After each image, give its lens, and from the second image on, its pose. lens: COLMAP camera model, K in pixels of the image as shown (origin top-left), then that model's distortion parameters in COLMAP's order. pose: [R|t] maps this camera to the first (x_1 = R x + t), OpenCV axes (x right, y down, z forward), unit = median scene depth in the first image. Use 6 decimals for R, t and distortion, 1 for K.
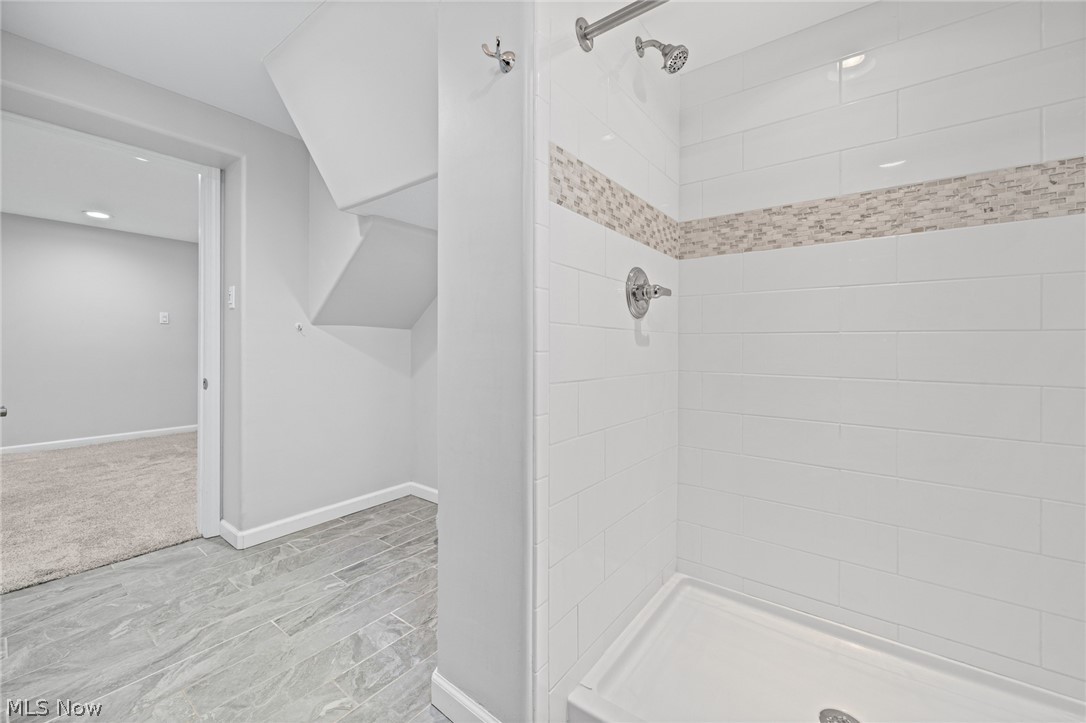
lens RADIAL K [[422.7, 0, 549.0], [0, 422.7, 349.8], [0, 0, 1]] dist [-0.003101, -0.000419]
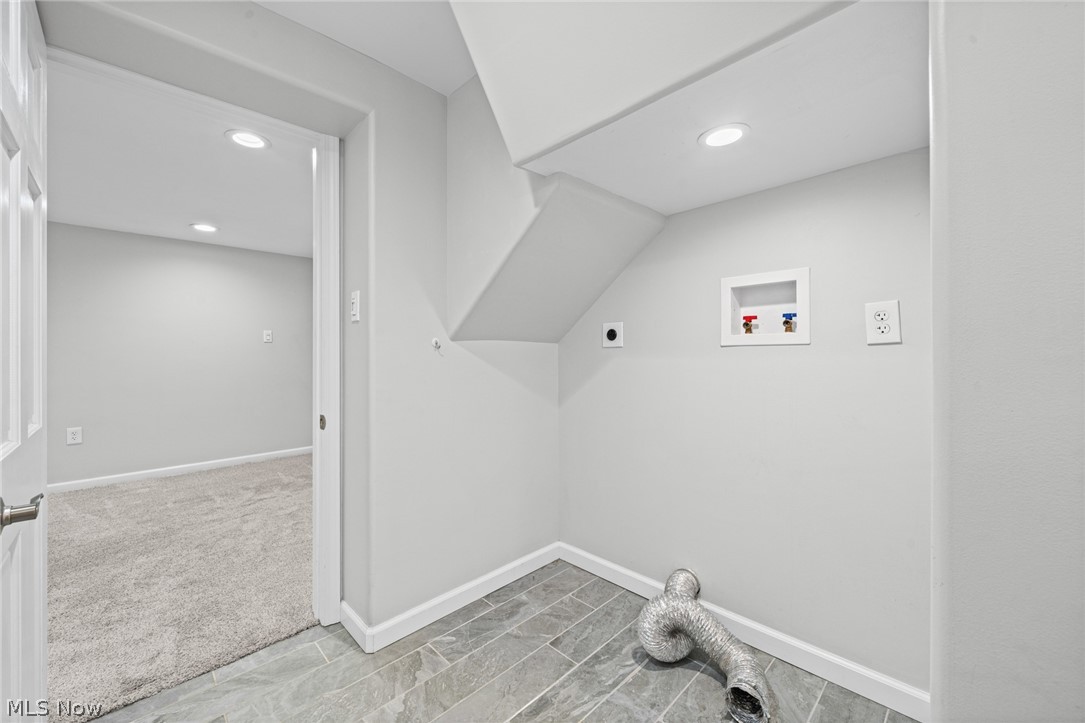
lens RADIAL K [[422.3, 0, 547.3], [0, 422.3, 350.5], [0, 0, 1]] dist [-0.003101, -0.000419]
pose [[0.988800, -0.021120, -0.147742, -0.300395], [0.018186, 0.999610, -0.021179, -0.024049], [0.148131, 0.018255, 0.988799, 0.307716]]
